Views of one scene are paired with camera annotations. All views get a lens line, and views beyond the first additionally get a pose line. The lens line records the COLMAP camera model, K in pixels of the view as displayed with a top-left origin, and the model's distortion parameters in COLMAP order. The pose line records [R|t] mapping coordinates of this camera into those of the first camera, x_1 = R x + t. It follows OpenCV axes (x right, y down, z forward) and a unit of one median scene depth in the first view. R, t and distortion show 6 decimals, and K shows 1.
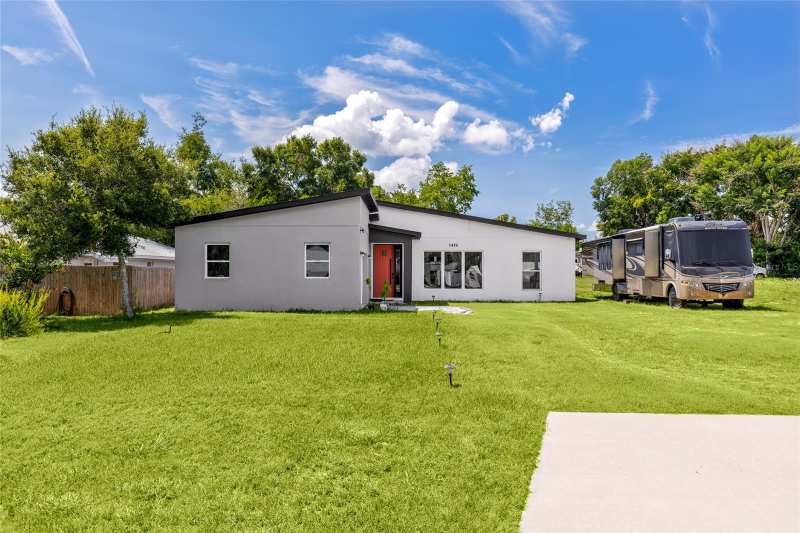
lens RADIAL K [[561.5, 0, 400.0], [0, 561.5, 266.5], [0, 0, 1]] dist [0.008010, 0.003169]
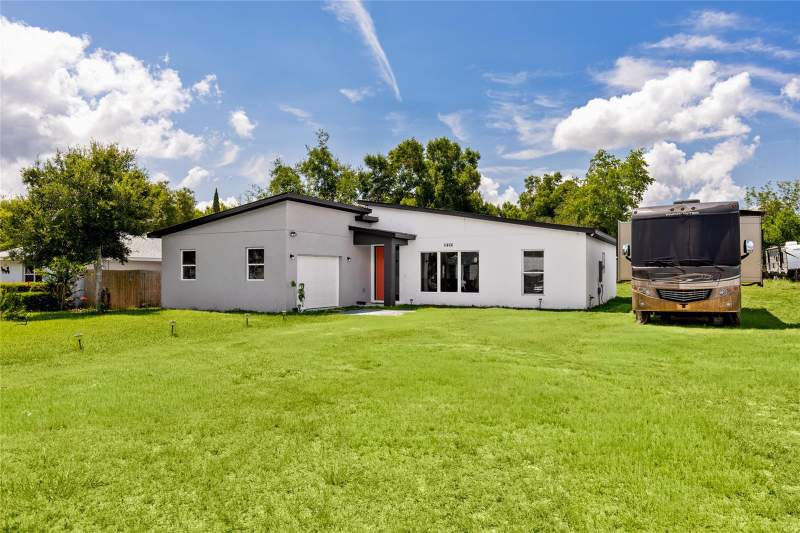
lens RADIAL K [[552.6, 0, 412.7], [0, 552.6, 266.6], [0, 0, 1]] dist [0.001029, 0.000560]
pose [[0.888222, -0.008402, -0.459338, 0.457301], [0.008547, 0.999962, -0.001763, -0.000819], [0.459336, -0.002360, 0.888260, 0.171805]]
